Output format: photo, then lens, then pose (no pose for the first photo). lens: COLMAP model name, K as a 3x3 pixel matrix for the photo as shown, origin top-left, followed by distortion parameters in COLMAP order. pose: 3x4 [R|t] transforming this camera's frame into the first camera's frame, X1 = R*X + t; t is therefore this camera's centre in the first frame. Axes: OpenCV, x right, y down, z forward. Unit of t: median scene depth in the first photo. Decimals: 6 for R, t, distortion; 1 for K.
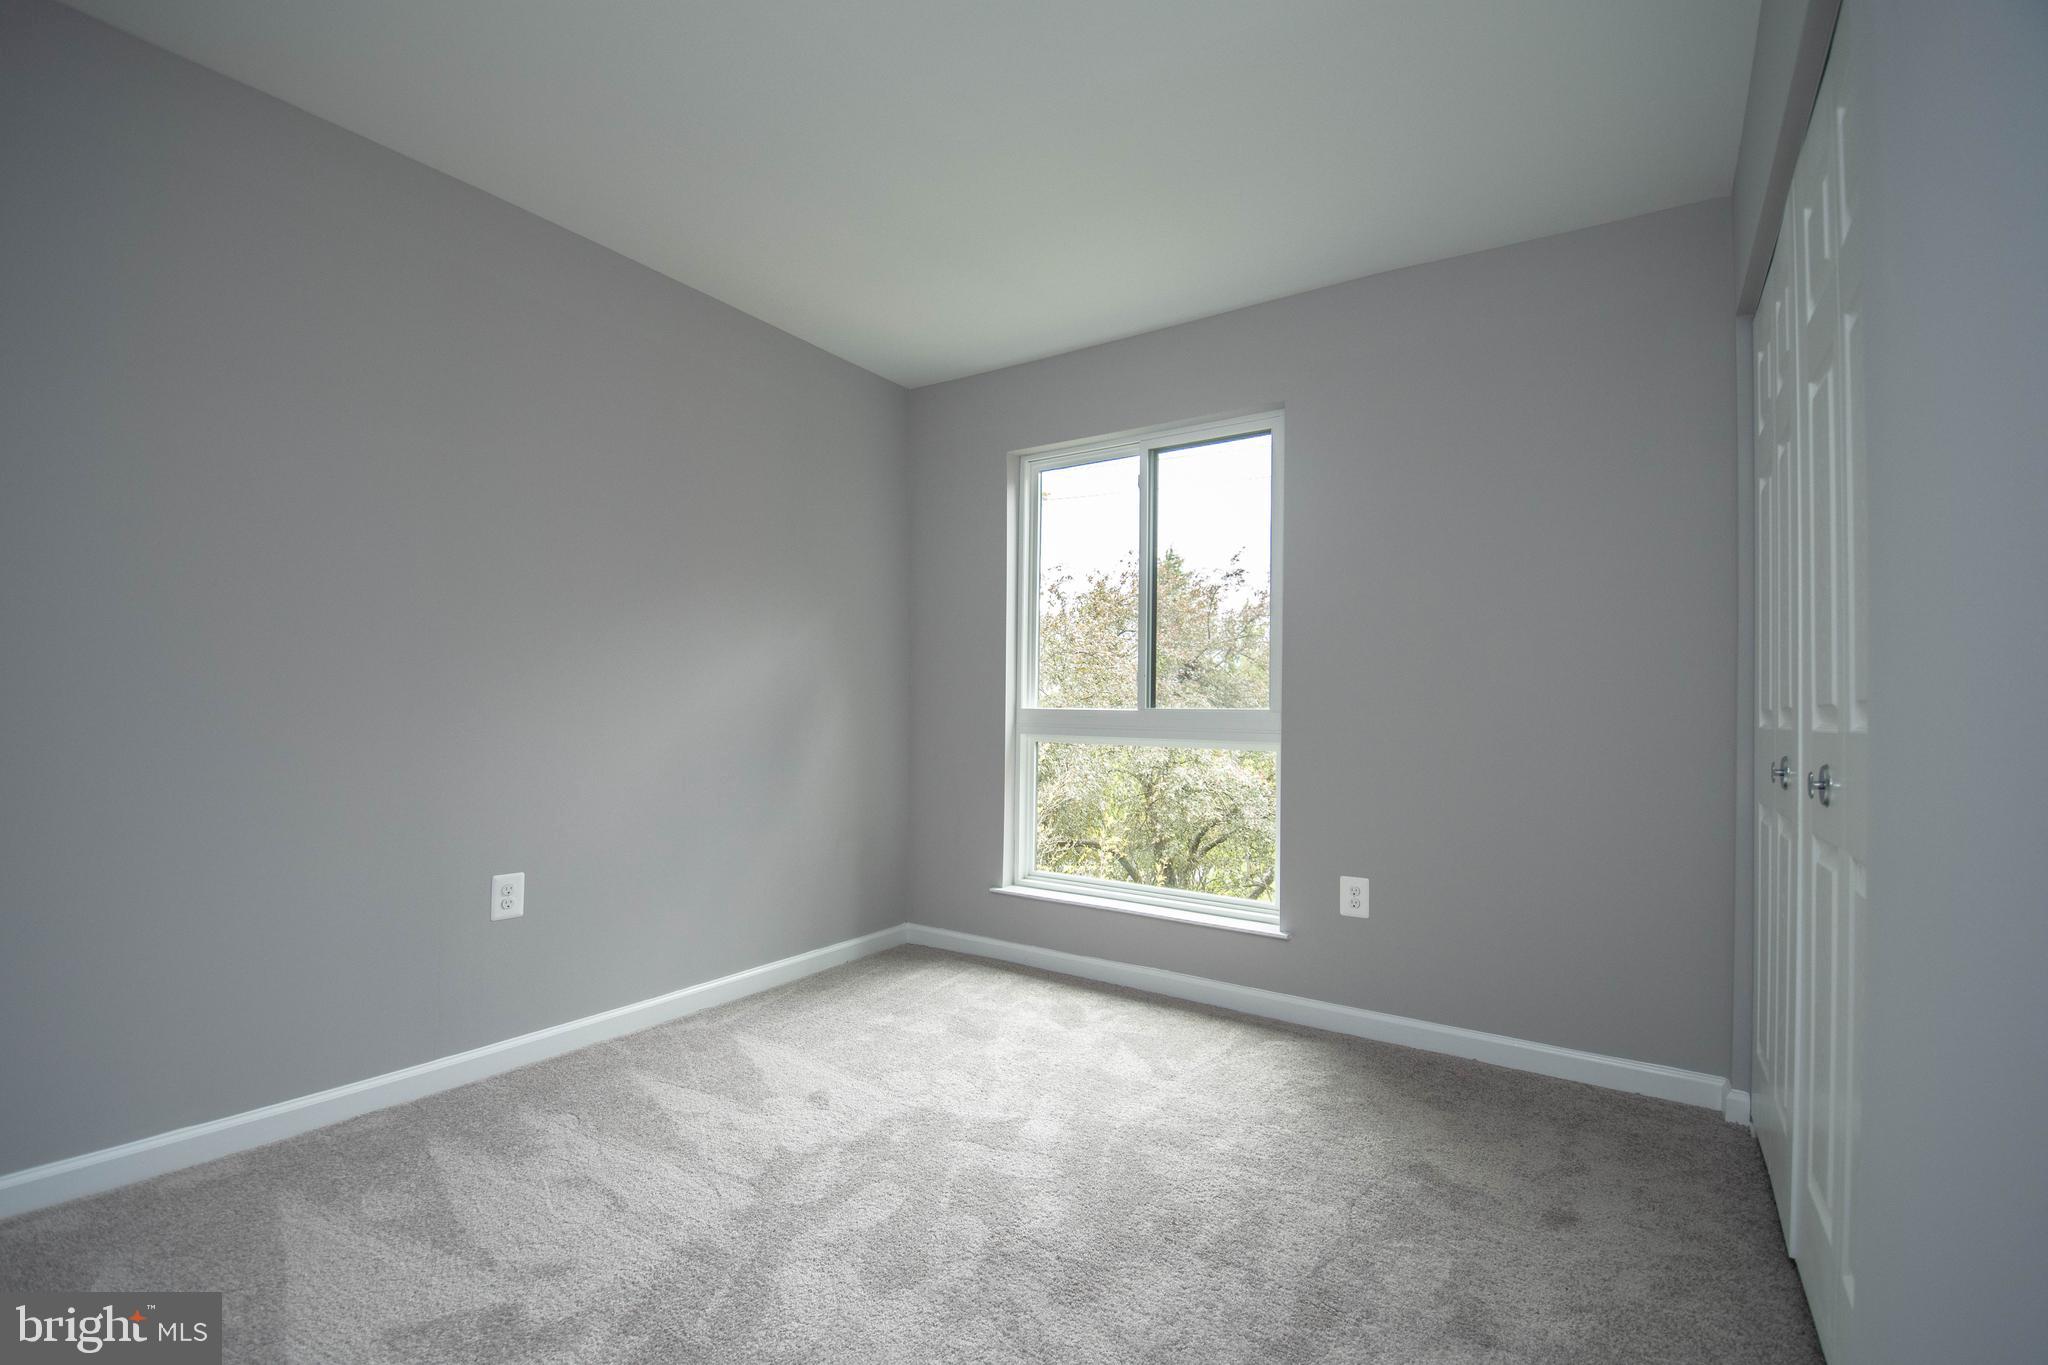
lens RADIAL K [[899.1, 0, 1009.3], [0, 899.1, 692.8], [0, 0, 1]] dist [-0.000633, -0.012181]
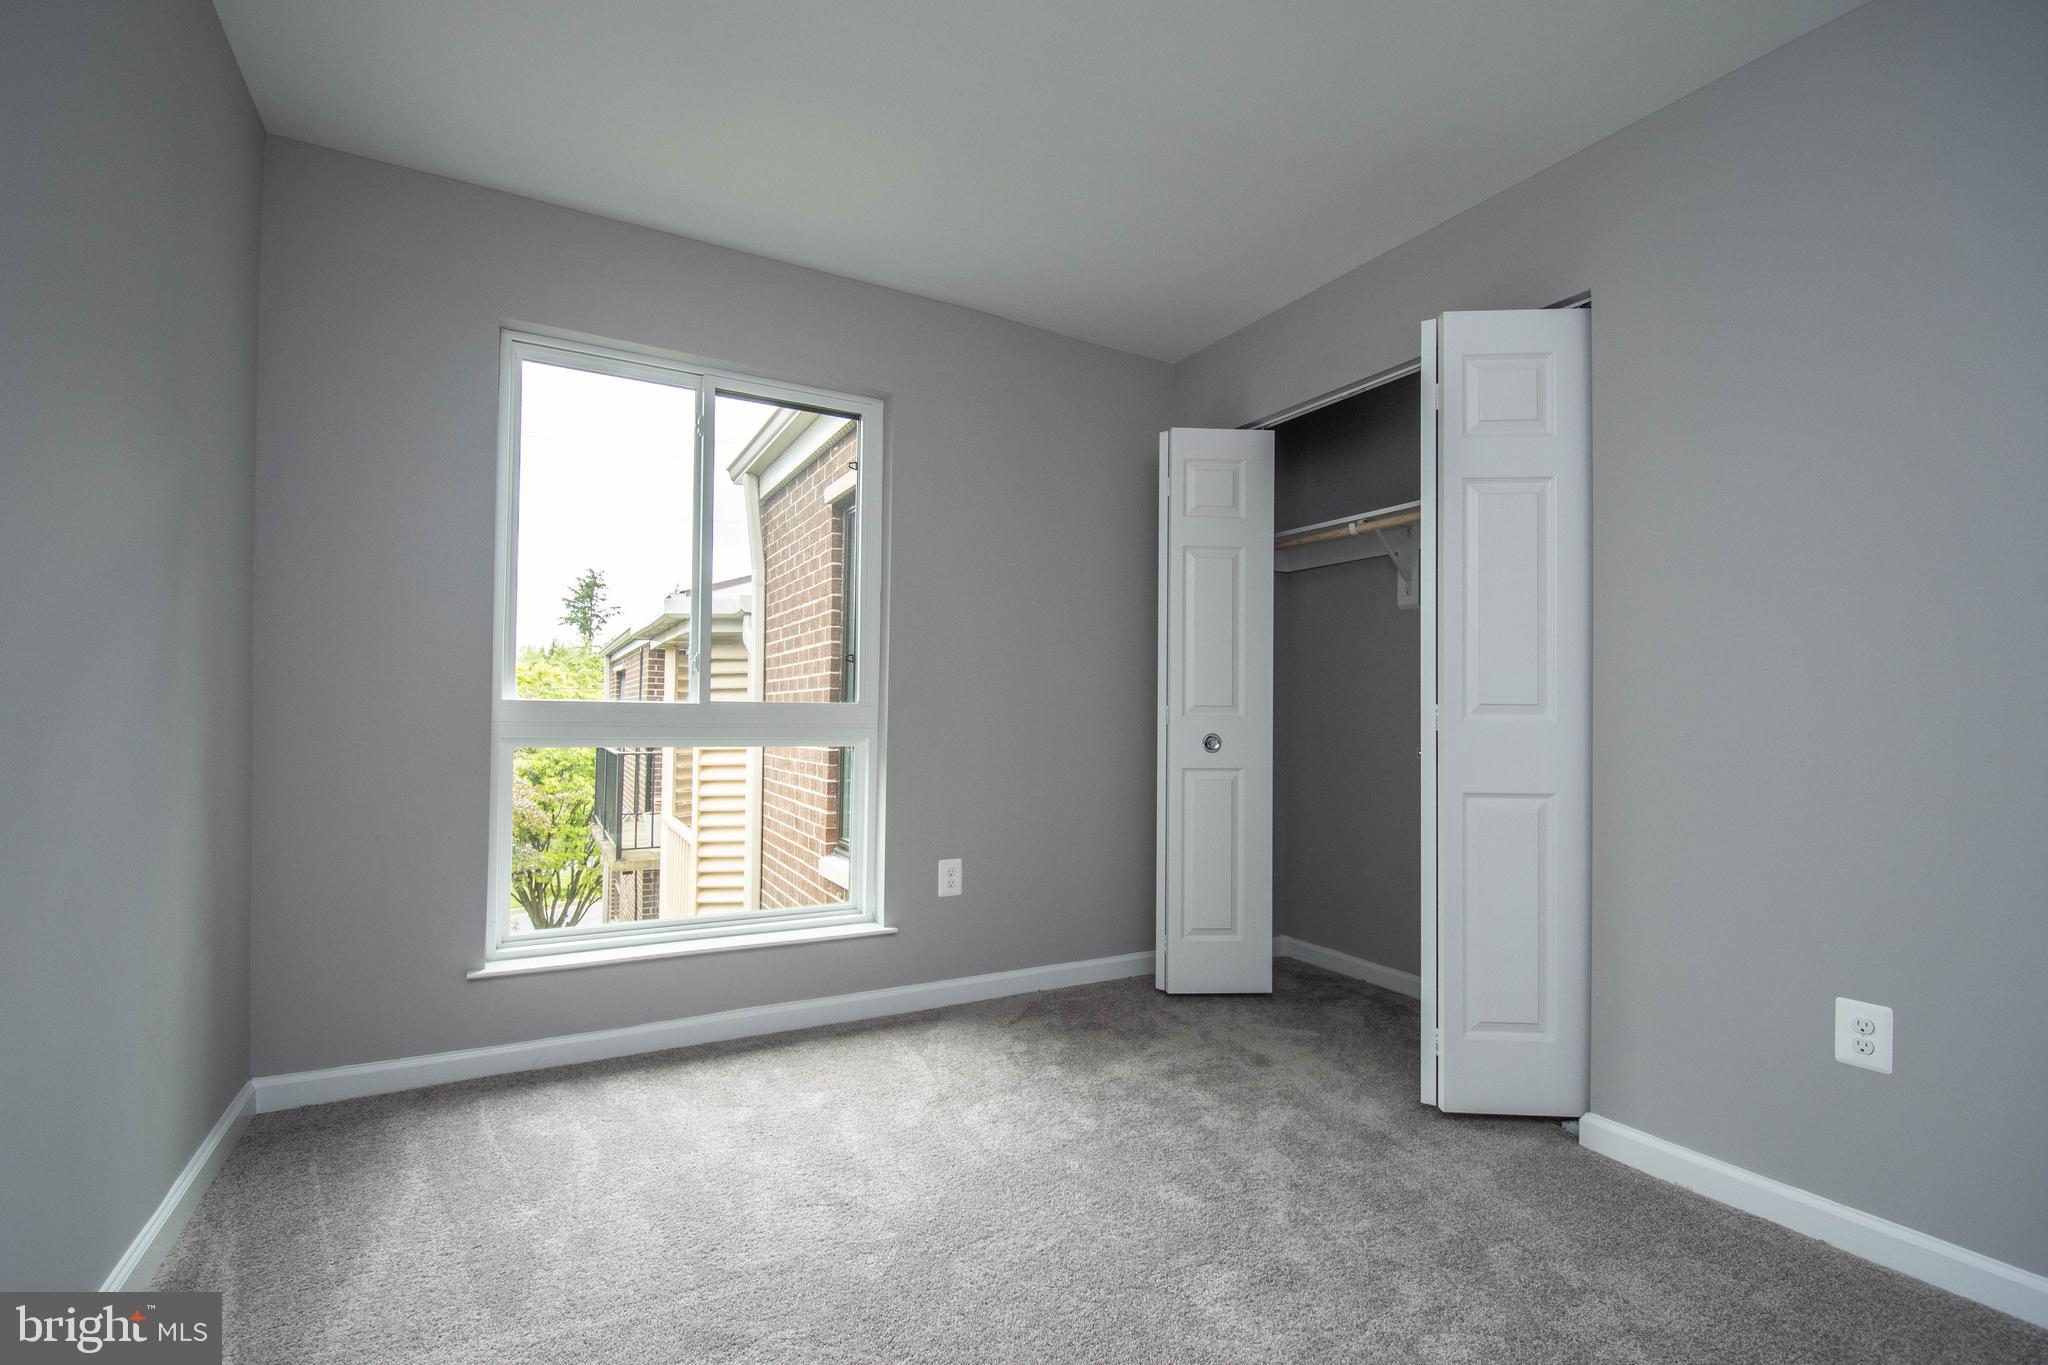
lens RADIAL K [[899.1, 0, 1036.0], [0, 899.1, 689.6], [0, 0, 1]] dist [-0.000633, -0.012181]
pose [[0.434174, 0.018771, 0.900633, -0.521008], [-0.024683, 0.999655, -0.008936, 0.008535], [-0.900491, -0.018350, 0.434488, 0.421825]]
